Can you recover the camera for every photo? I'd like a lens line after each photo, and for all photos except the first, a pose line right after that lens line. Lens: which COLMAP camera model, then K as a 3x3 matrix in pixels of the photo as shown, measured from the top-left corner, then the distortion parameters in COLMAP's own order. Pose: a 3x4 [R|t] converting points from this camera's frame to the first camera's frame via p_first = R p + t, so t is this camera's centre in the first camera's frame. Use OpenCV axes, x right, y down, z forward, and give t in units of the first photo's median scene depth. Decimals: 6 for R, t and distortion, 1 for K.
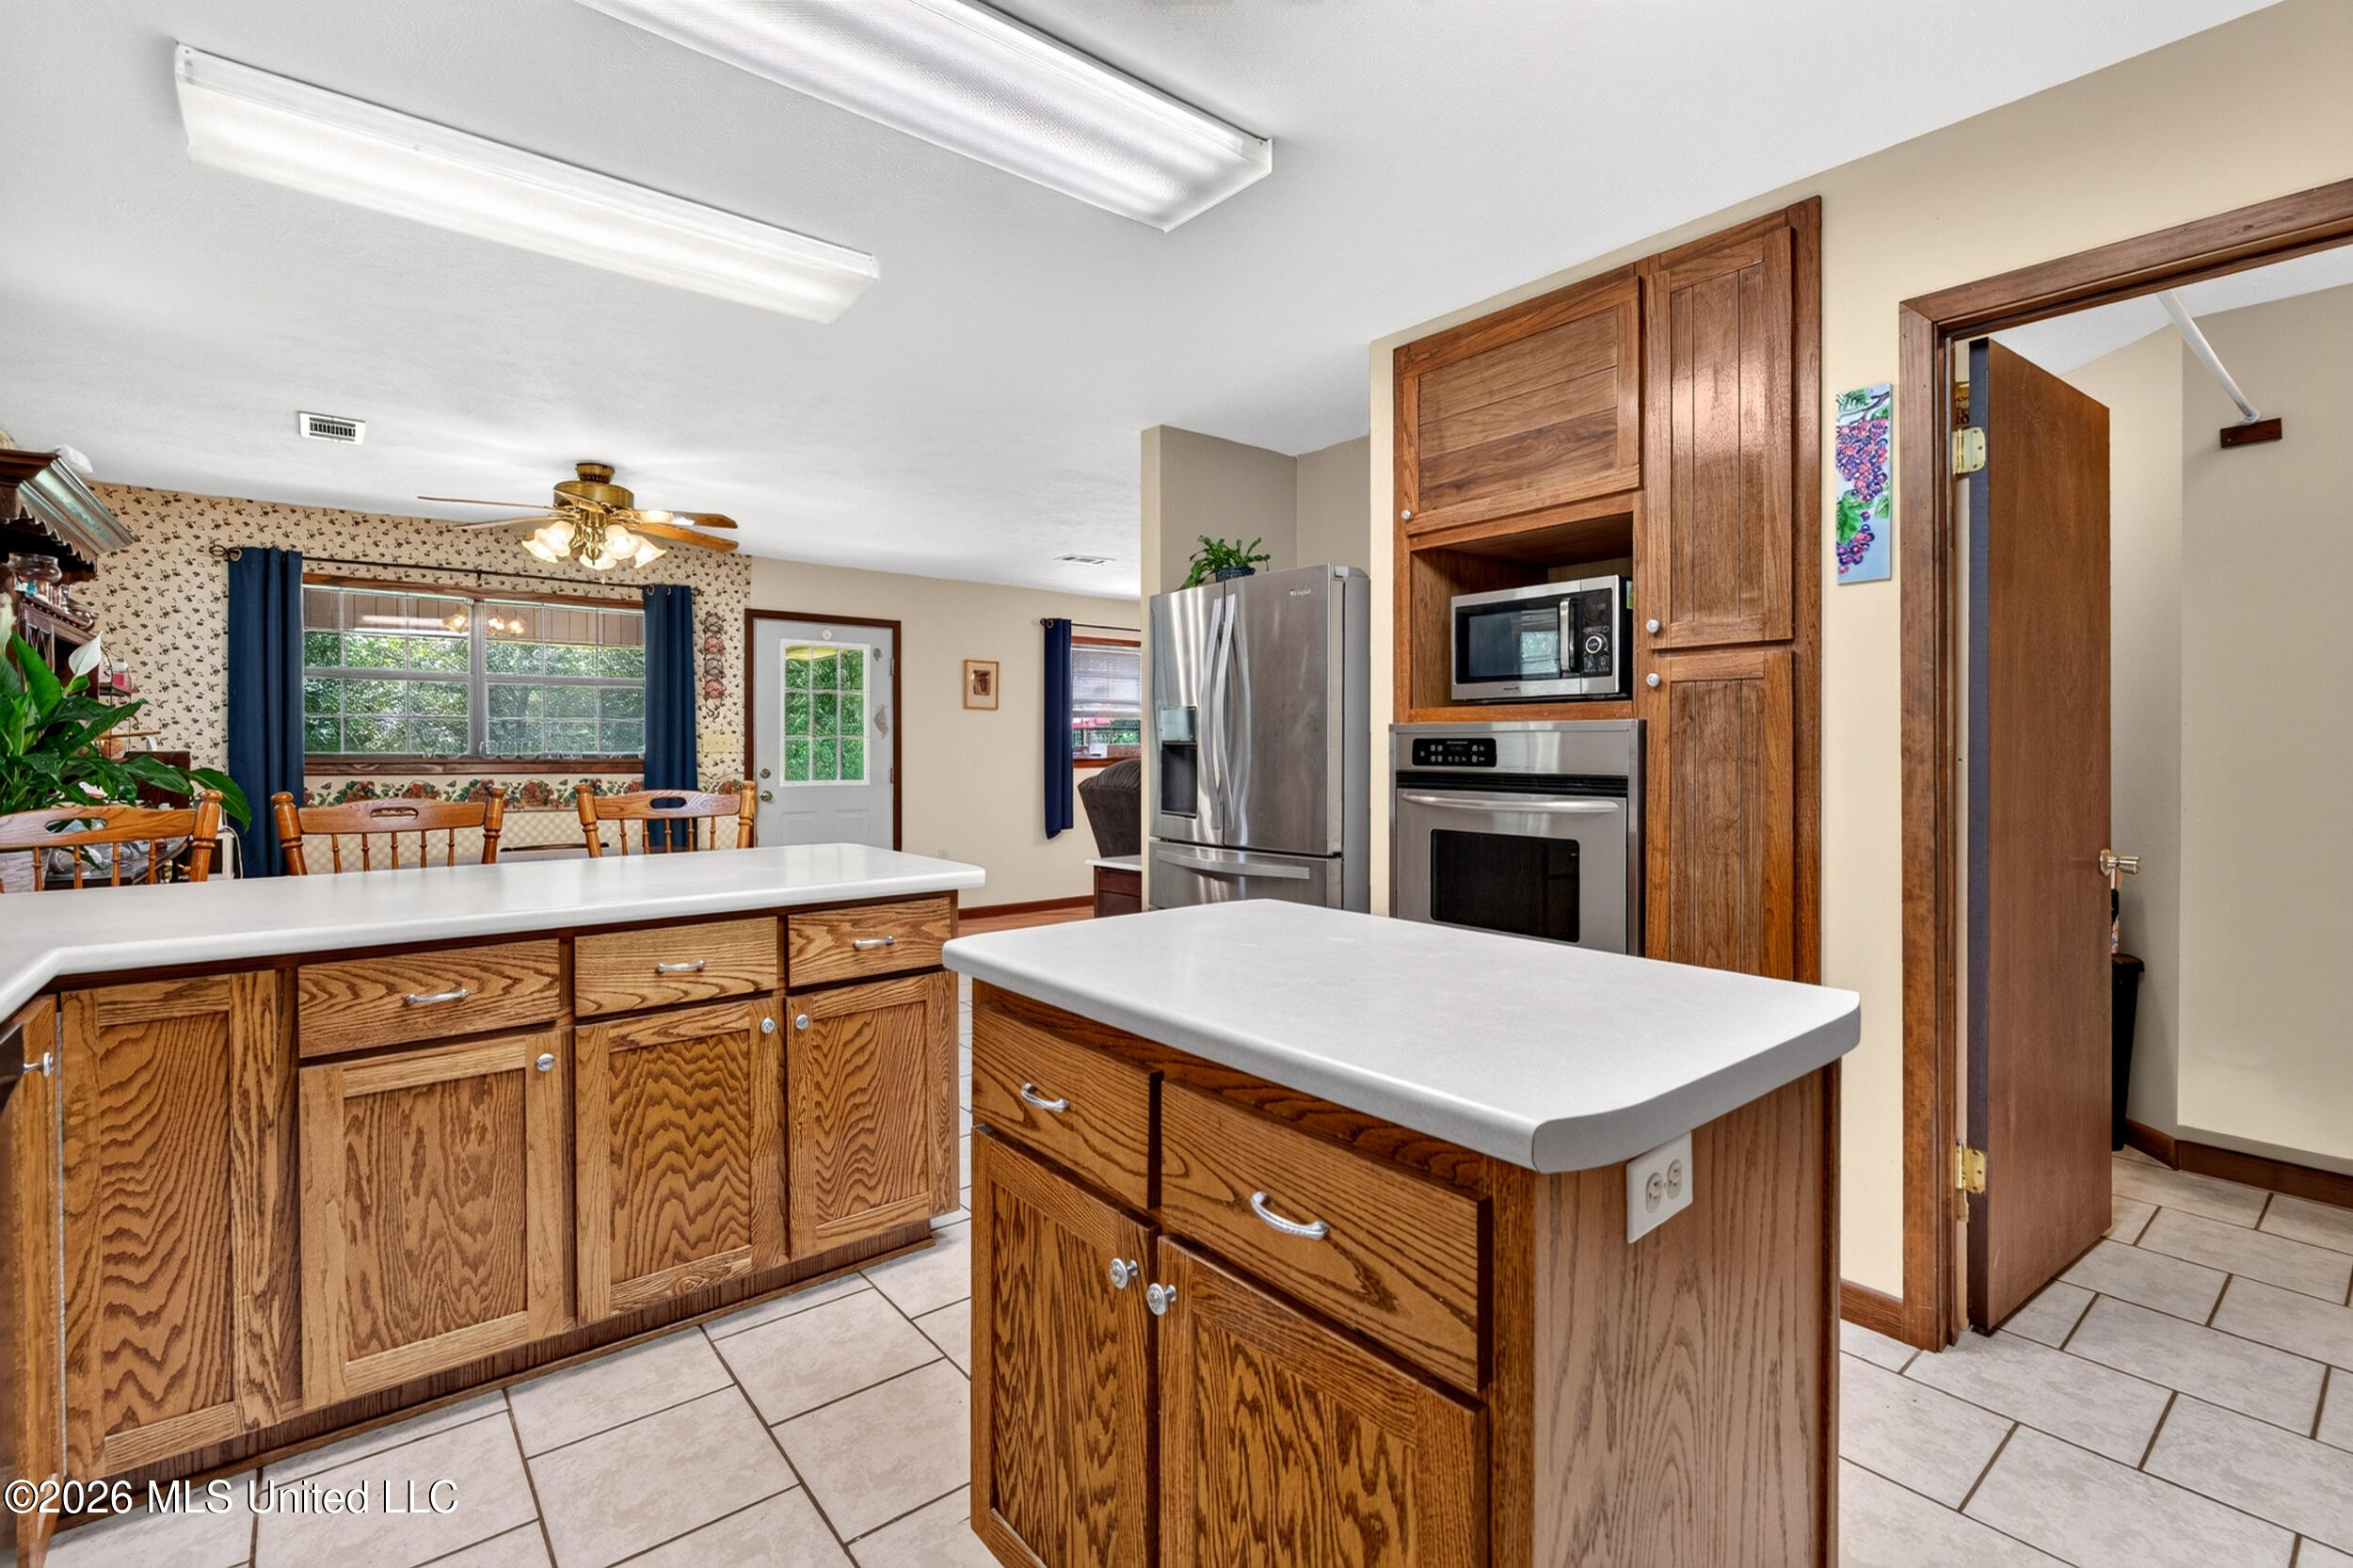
lens RADIAL K [[1074.3, 0, 1150.6], [0, 1074.3, 753.1], [0, 0, 1]] dist [-0.000200, -0.000739]
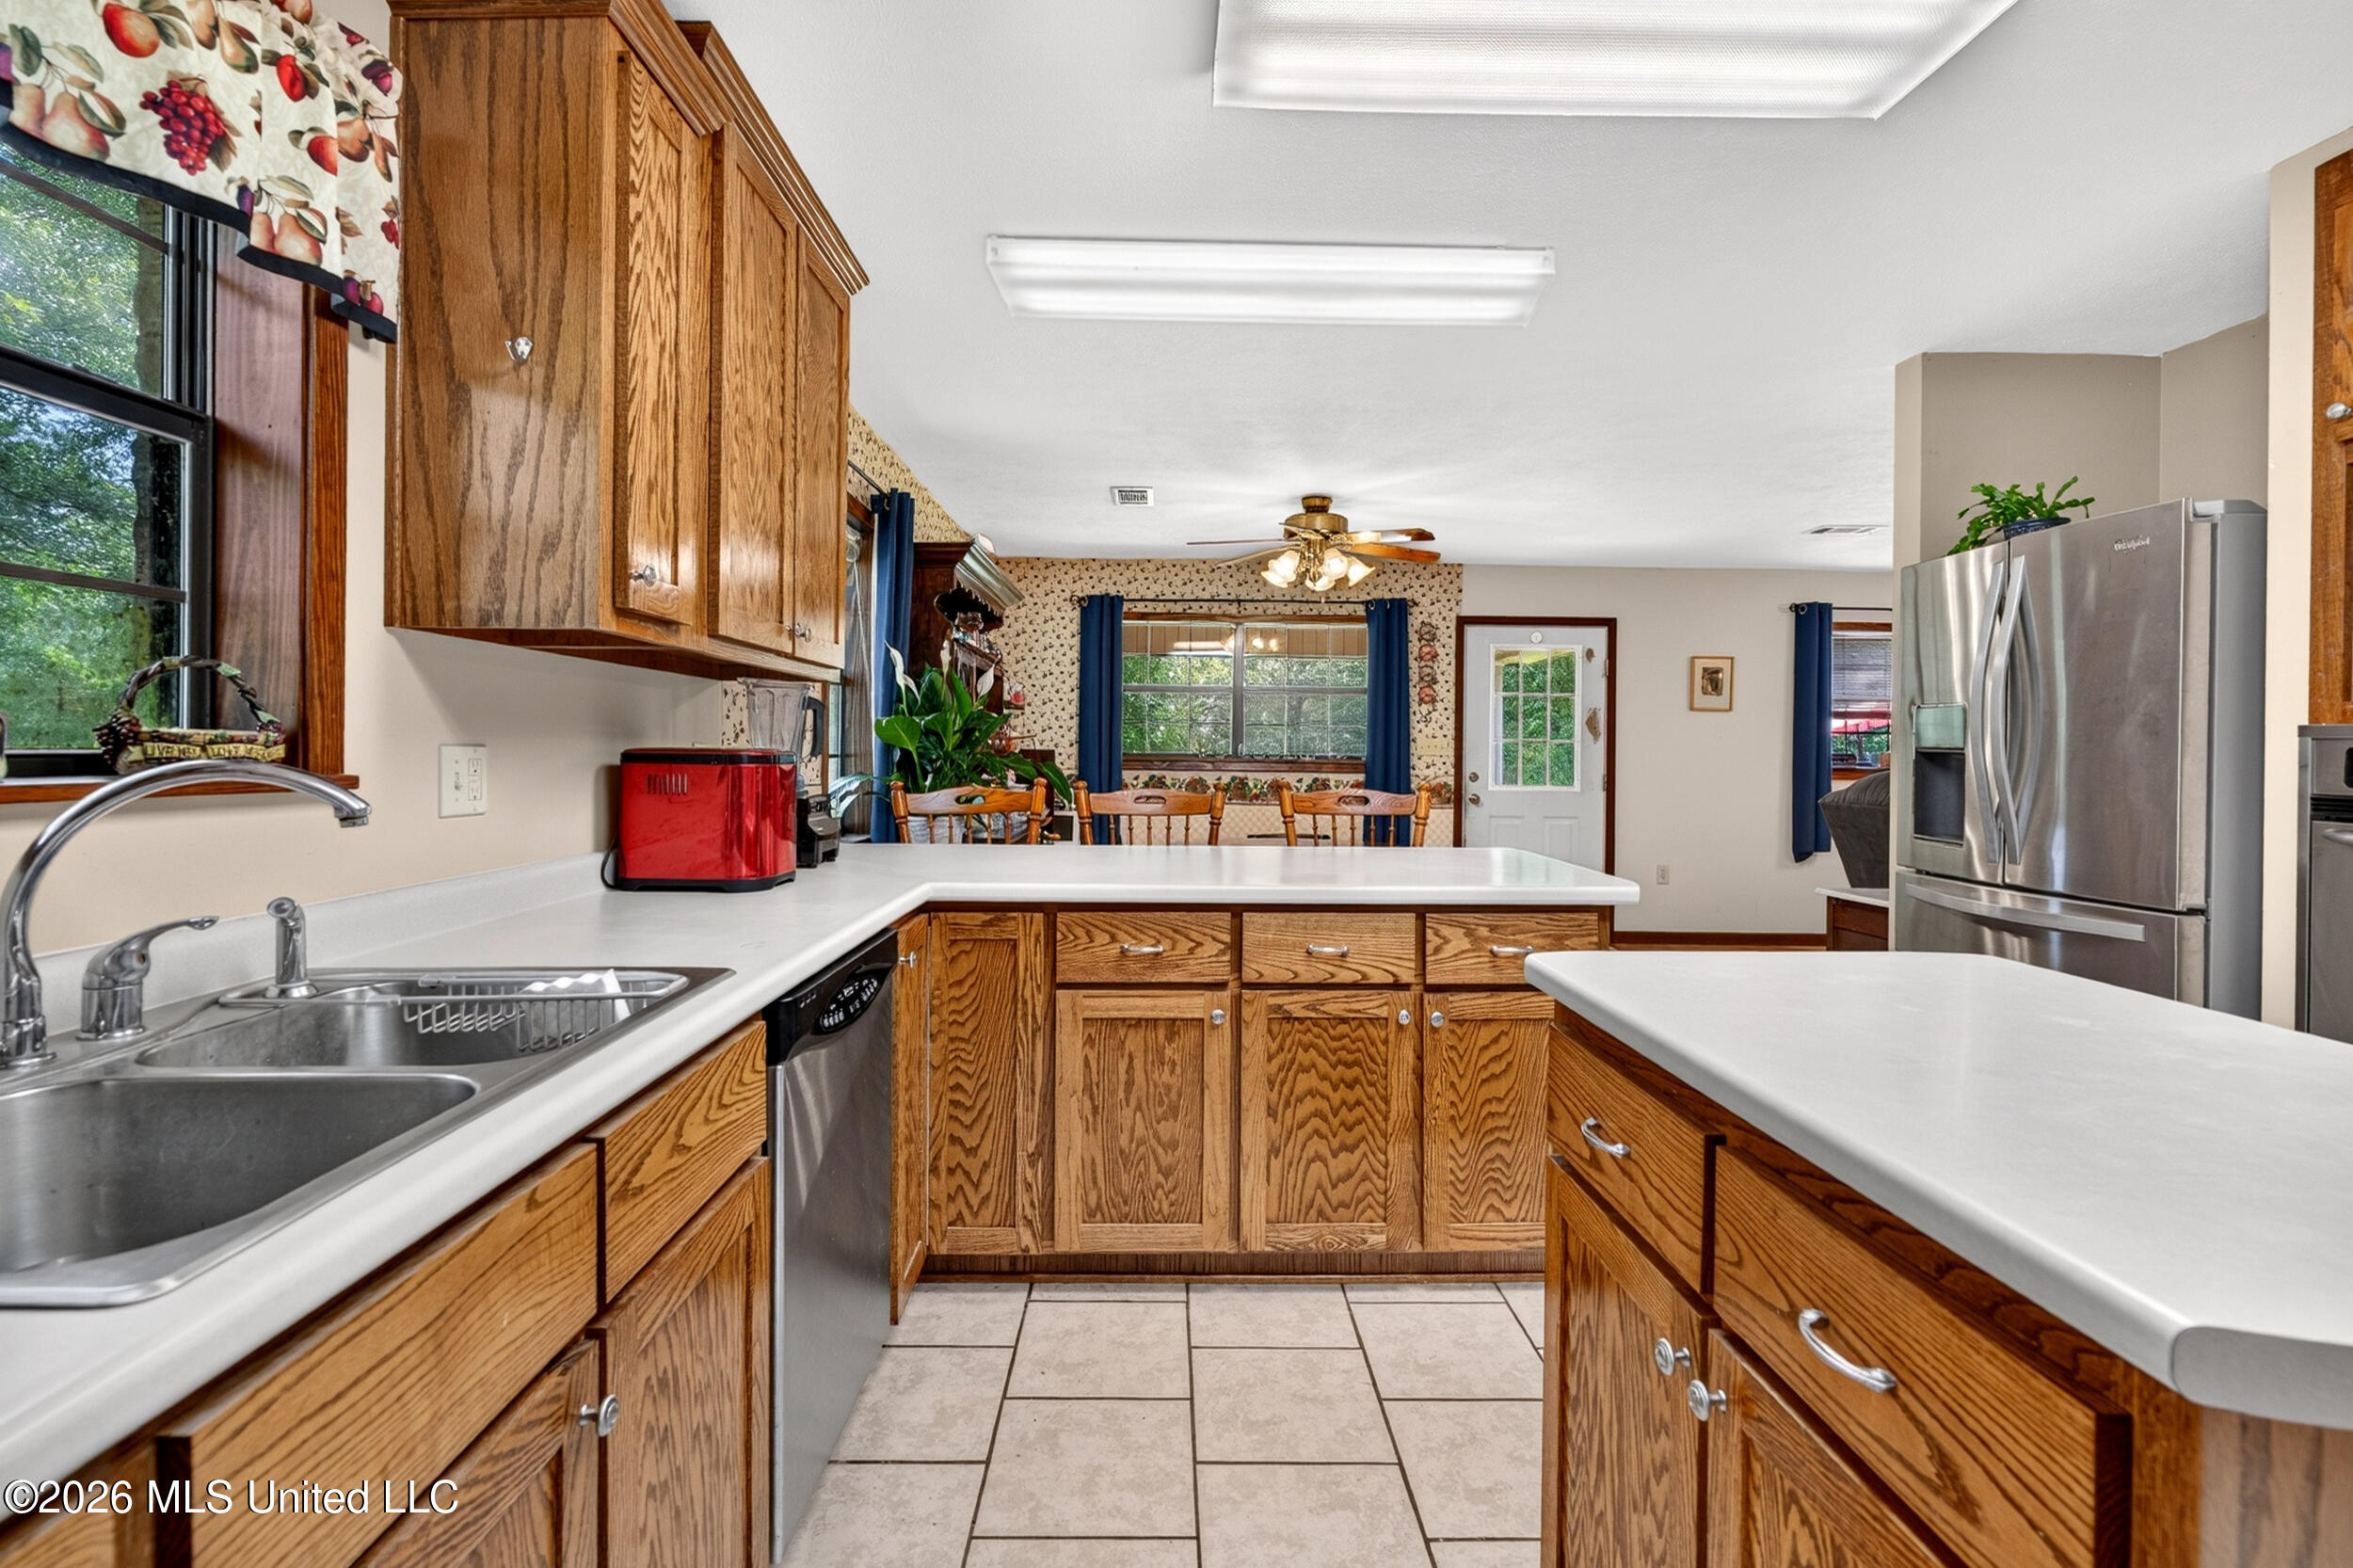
lens RADIAL K [[1074.3, 0, 1147.9], [0, 1074.3, 753.5], [0, 0, 1]] dist [-0.000200, -0.000739]
pose [[0.784406, 0.011931, -0.620132, 0.073319], [-0.014266, 0.999898, 0.001192, 0.000421], [0.620083, 0.007912, 0.784496, 0.022736]]
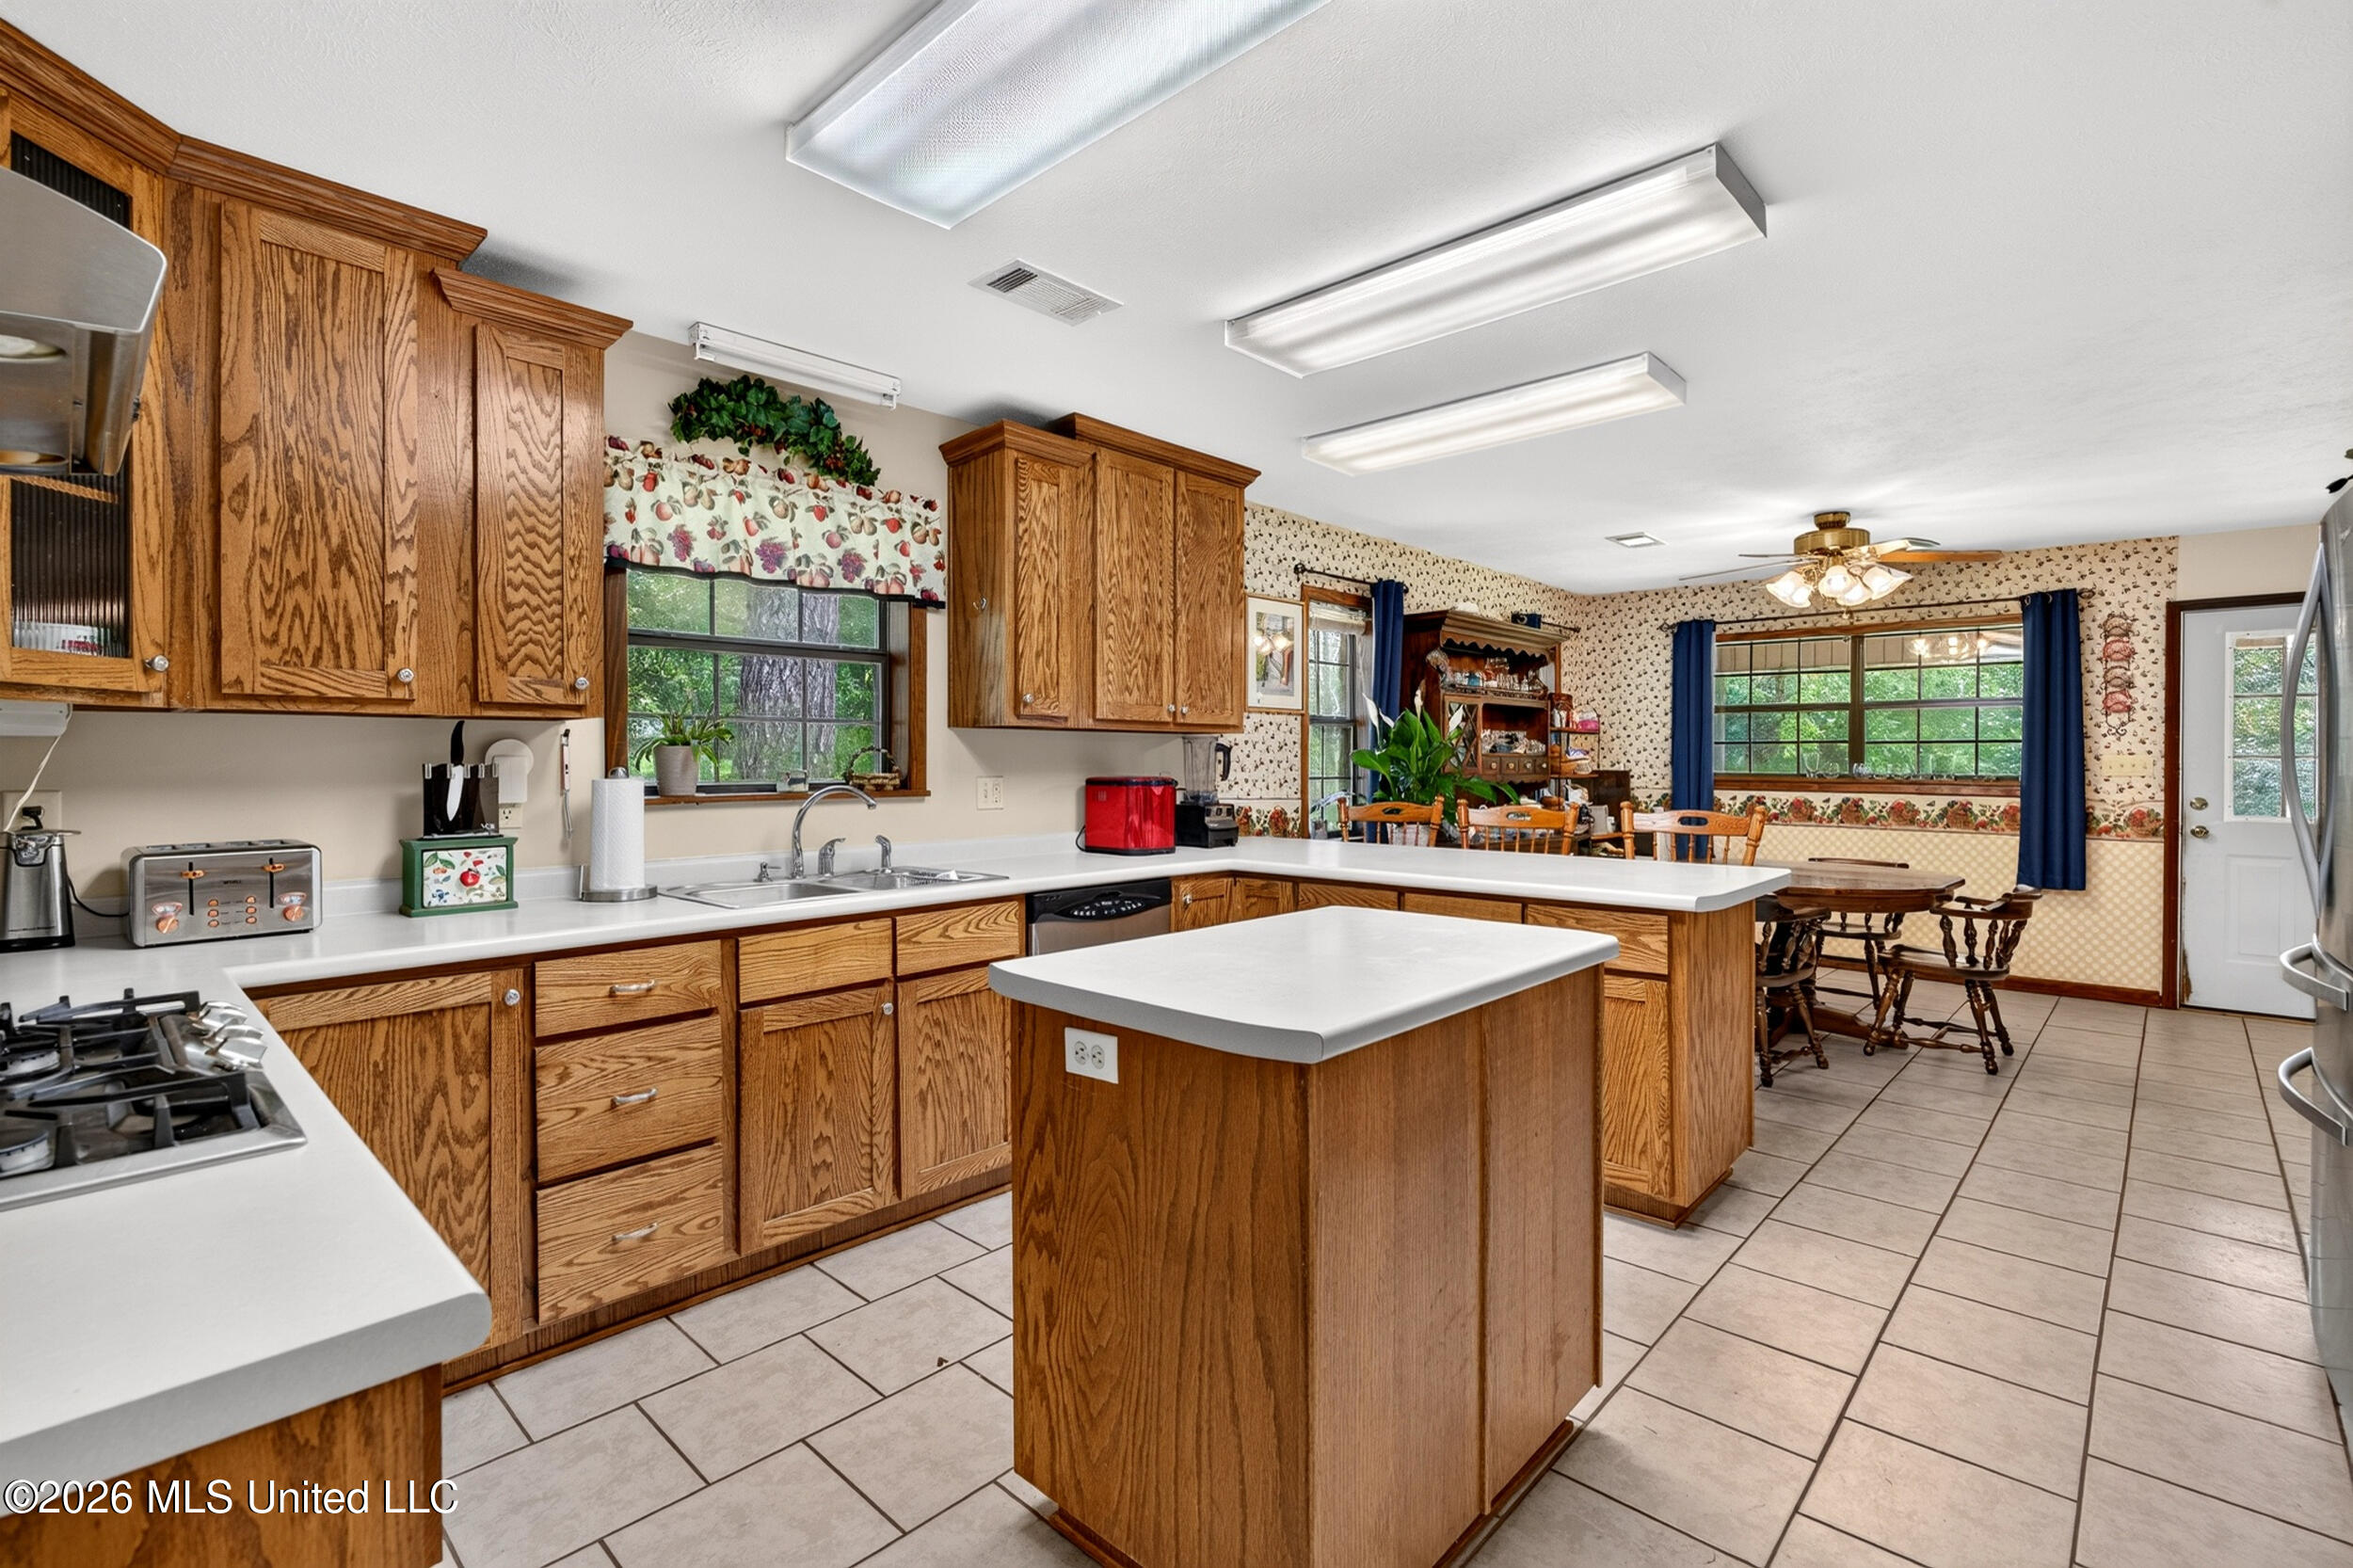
lens RADIAL K [[1074.3, 0, 1178.0], [0, 1074.3, 772.4], [0, 0, 1]] dist [-0.000200, -0.000739]
pose [[0.143817, 0.011928, -0.989532, 0.797748], [-0.005386, 0.999922, 0.011271, -0.021924], [0.989590, 0.003709, 0.143870, 0.319374]]
